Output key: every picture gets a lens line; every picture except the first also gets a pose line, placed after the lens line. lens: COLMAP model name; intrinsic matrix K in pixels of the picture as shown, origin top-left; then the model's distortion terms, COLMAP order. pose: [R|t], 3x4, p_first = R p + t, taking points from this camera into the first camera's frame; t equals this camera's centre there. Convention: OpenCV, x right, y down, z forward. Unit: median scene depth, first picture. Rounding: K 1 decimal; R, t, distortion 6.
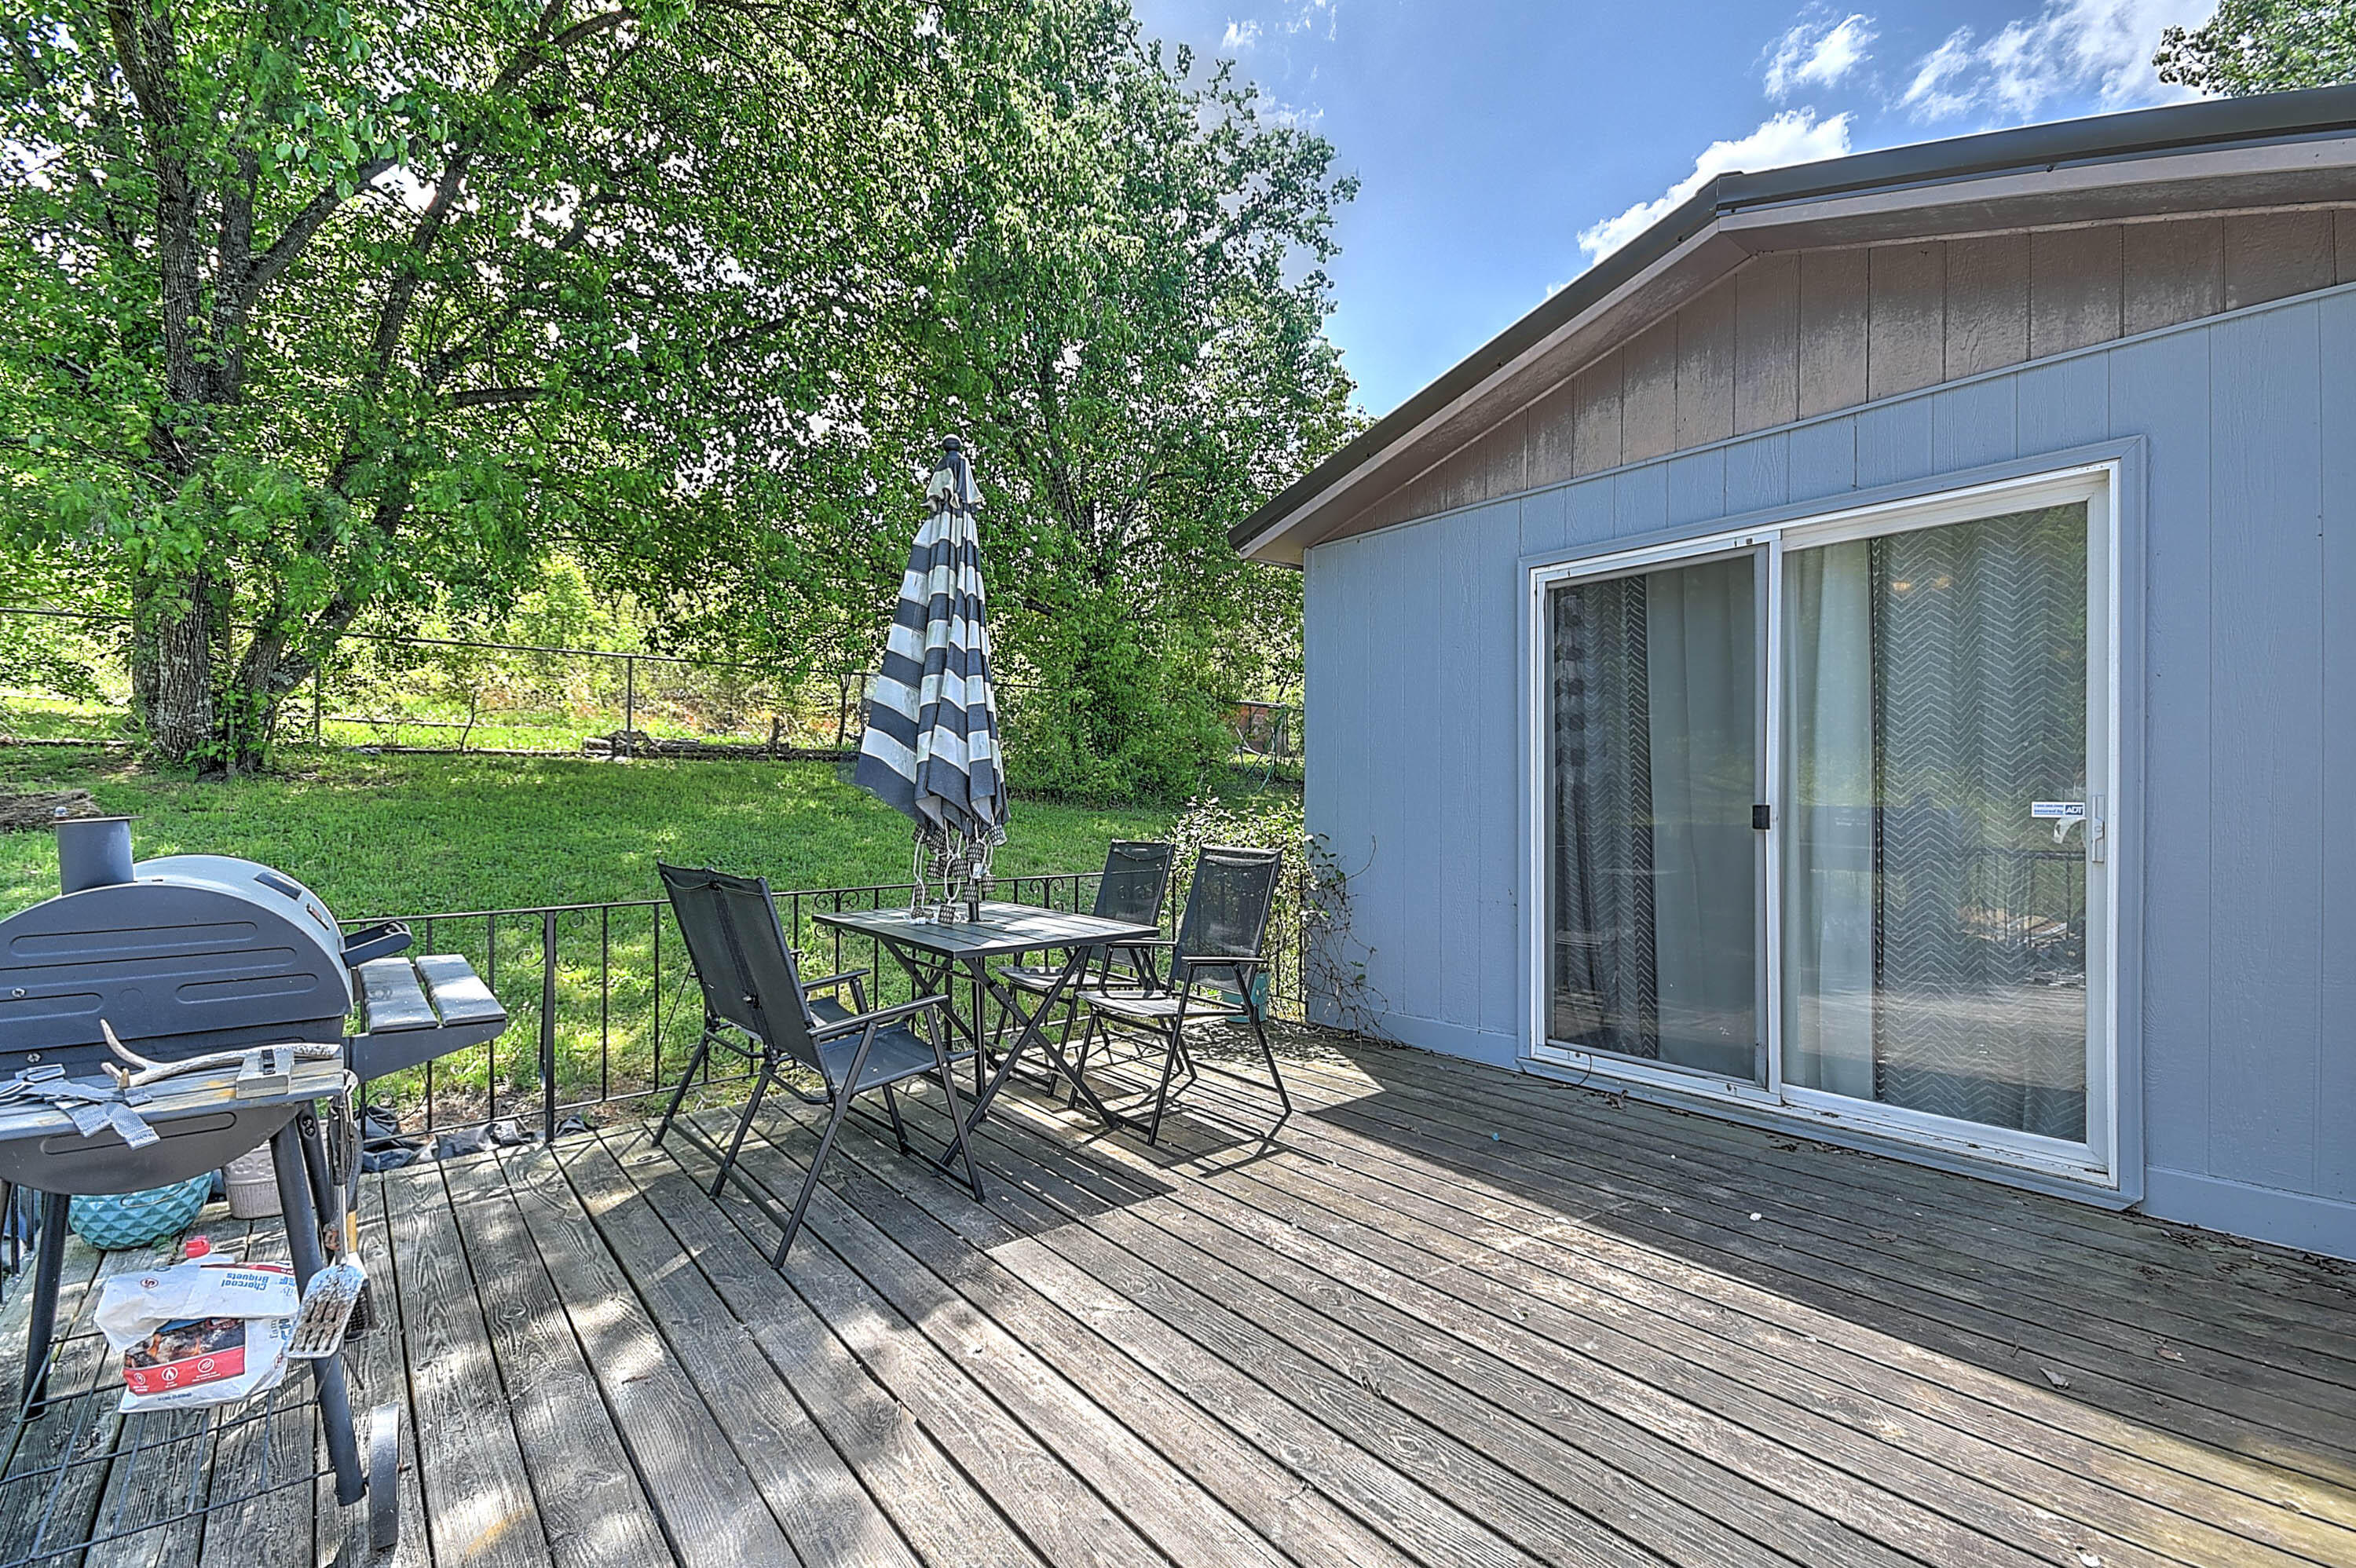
lens RADIAL K [[1034.7, 0, 1178.0], [0, 1034.7, 784.0], [0, 0, 1]] dist [-0.004886, 0.006540]
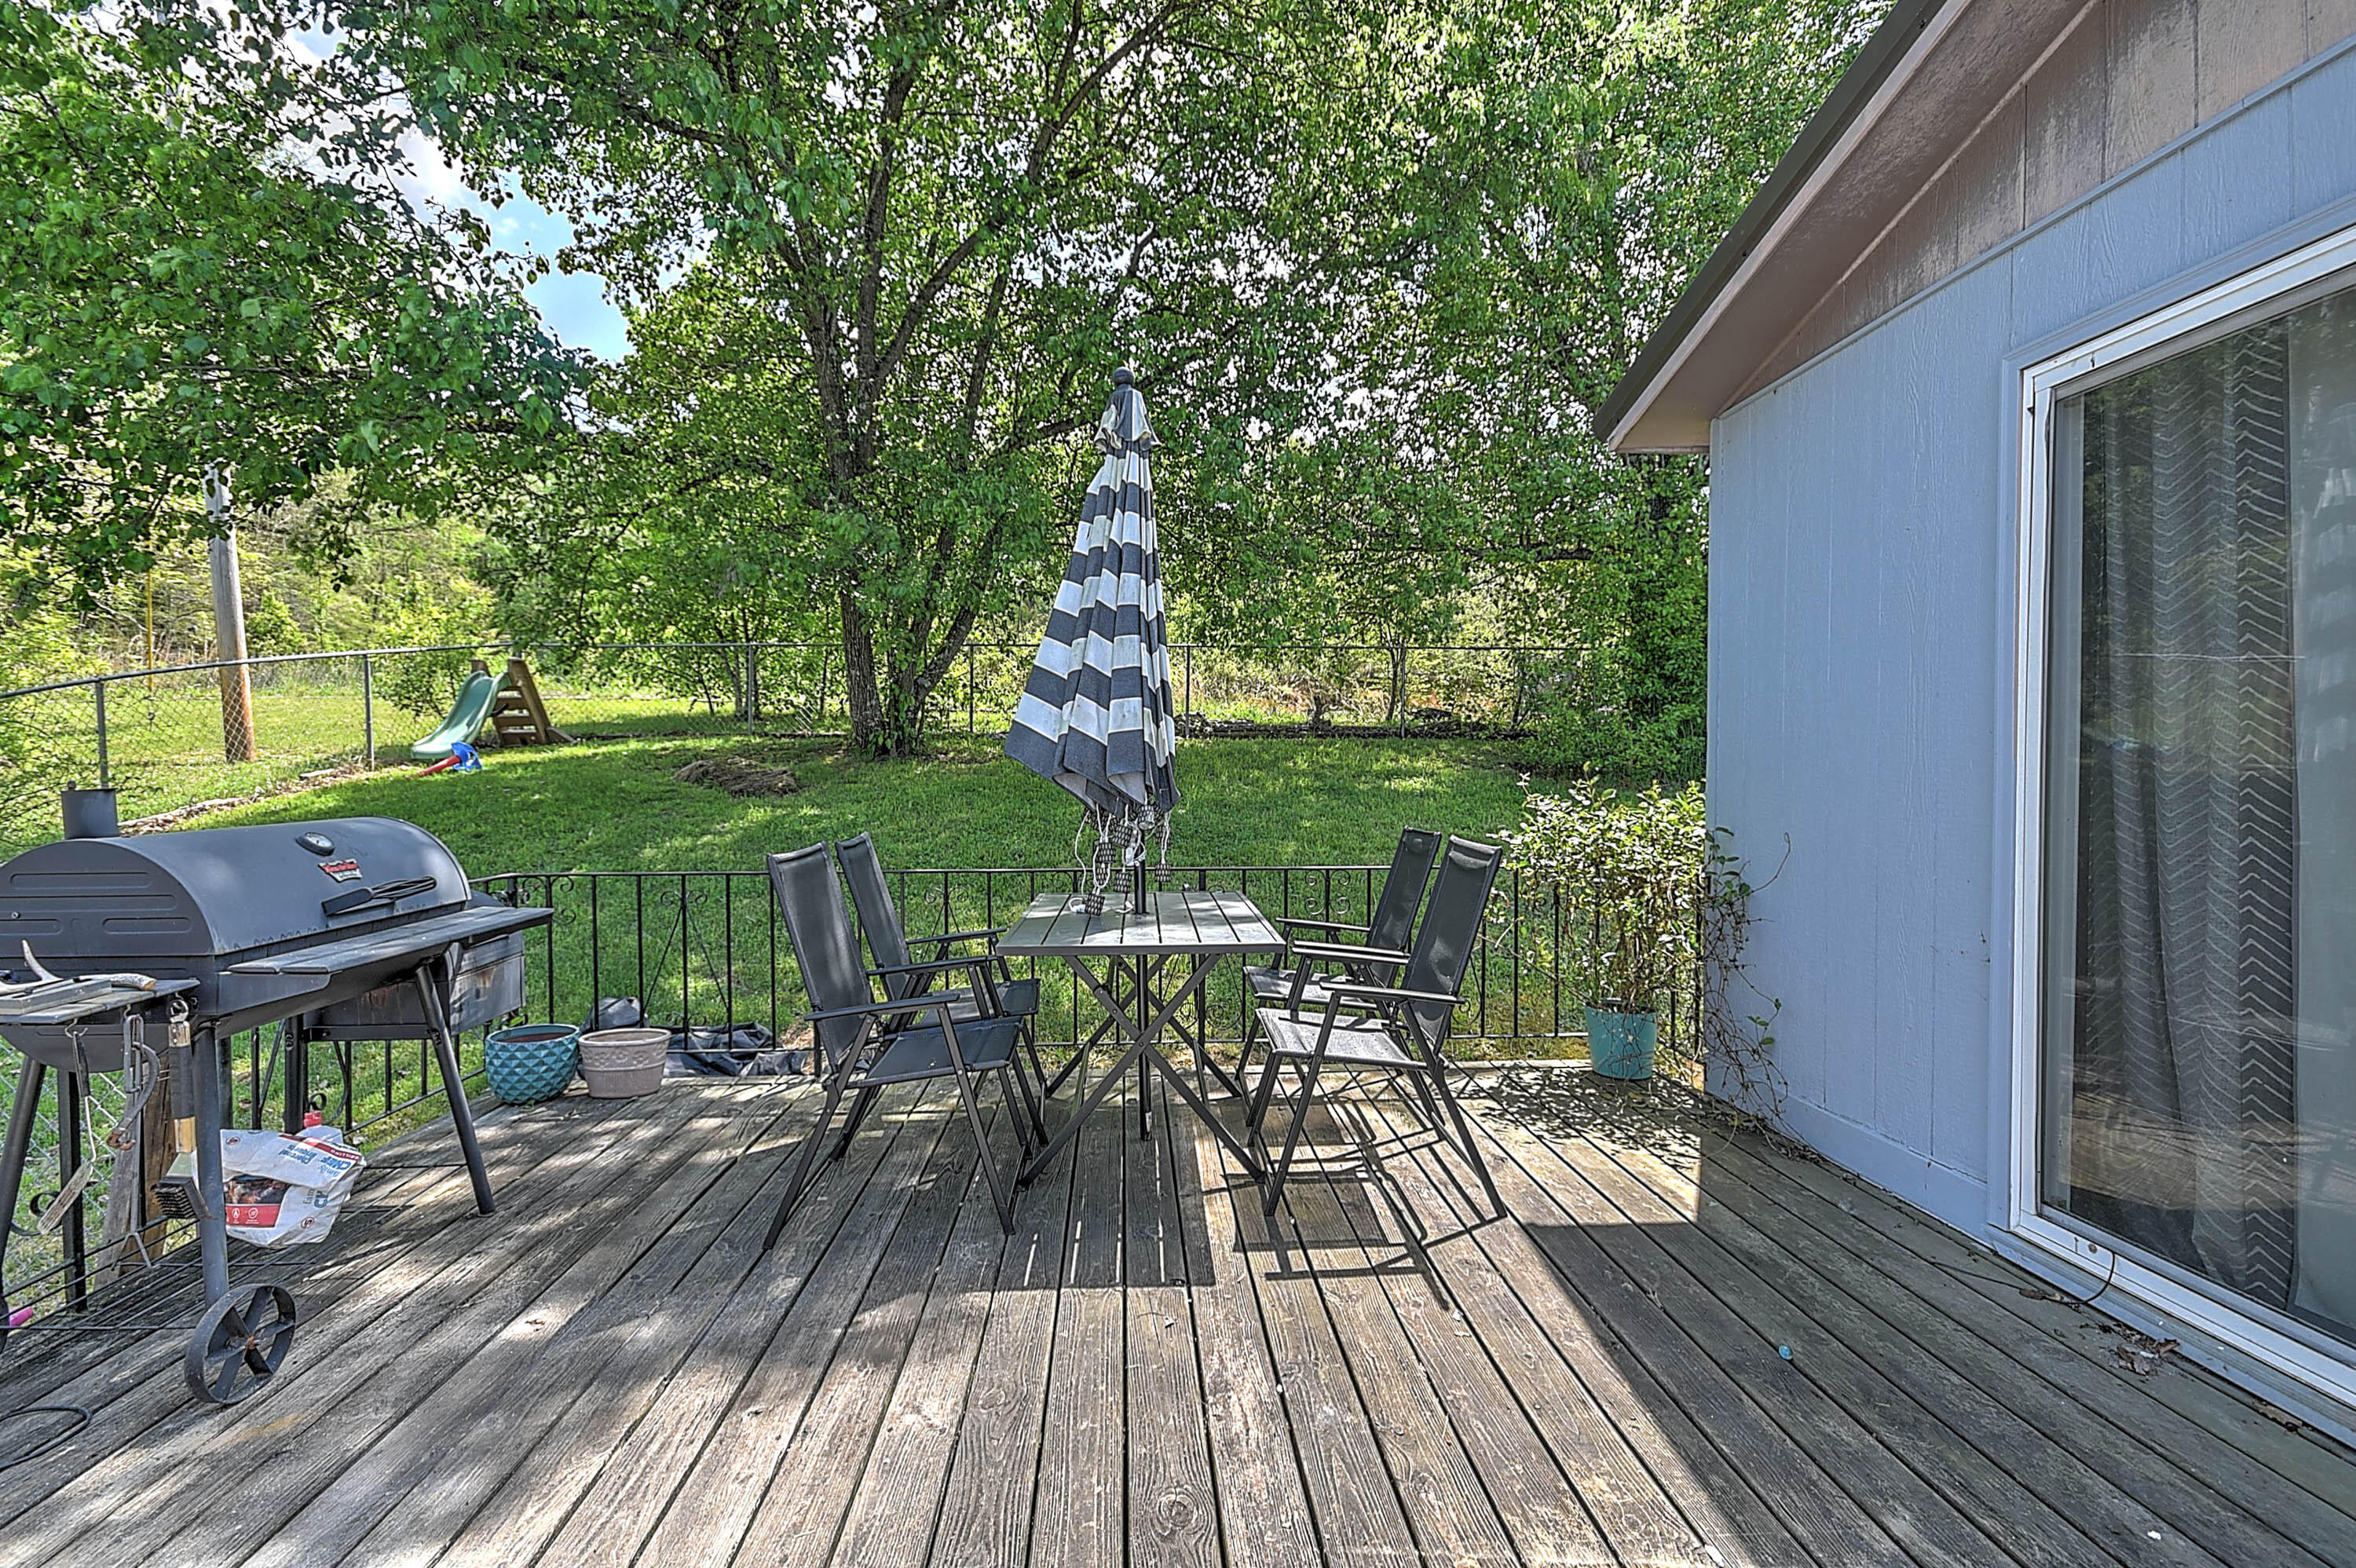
lens RADIAL K [[1035.8, 0, 1178.0], [0, 1035.8, 784.0], [0, 0, 1]] dist [0.025209, -0.015262]
pose [[0.807302, 0.007530, -0.590090, 0.337963], [0.005814, 0.999769, 0.020711, 0.003483], [0.590109, -0.020151, 0.807072, 0.288481]]
